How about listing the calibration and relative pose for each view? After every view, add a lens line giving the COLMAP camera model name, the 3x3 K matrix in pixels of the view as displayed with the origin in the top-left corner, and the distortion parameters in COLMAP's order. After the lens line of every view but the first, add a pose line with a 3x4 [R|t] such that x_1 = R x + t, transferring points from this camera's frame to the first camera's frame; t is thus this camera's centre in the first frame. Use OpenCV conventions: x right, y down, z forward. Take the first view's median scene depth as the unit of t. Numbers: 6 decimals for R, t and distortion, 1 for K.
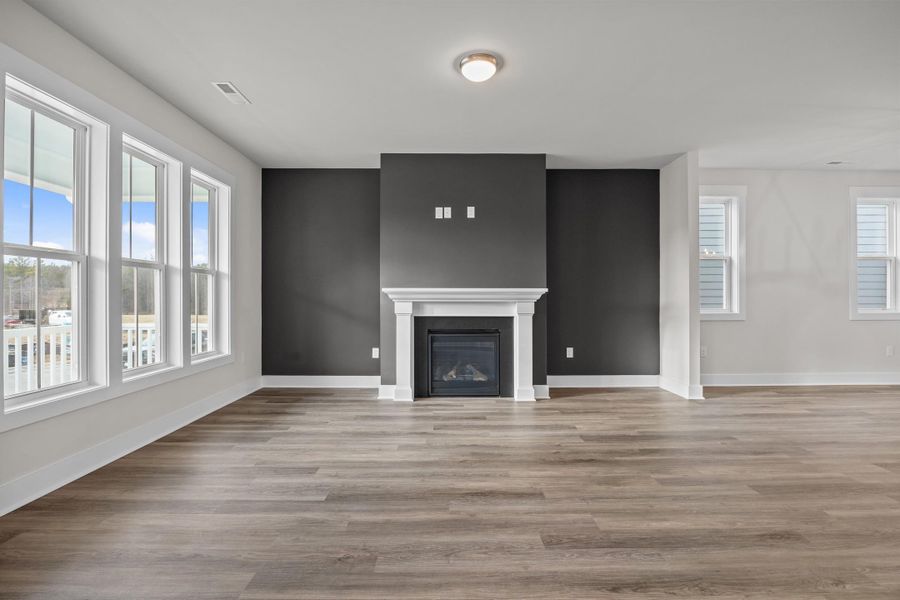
lens RADIAL K [[408.1, 0, 450.0], [0, 408.1, 300.0], [0, 0, 1]] dist [-0.014454, 0.000100]
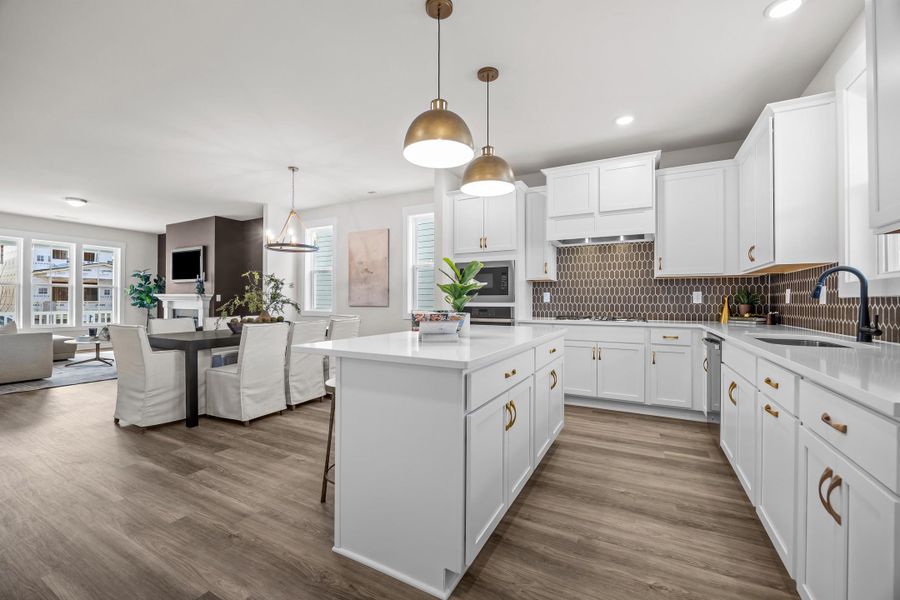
lens RADIAL K [[374.8, 0, 445.3], [0, 374.8, 299.8], [0, 0, 1]] dist [0.000472, -0.000044]
pose [[0.866233, 0.004159, -0.499622, 1.924883], [-0.005854, 0.999981, -0.001825, -0.006348], [0.499605, 0.004506, 0.866241, 0.114066]]
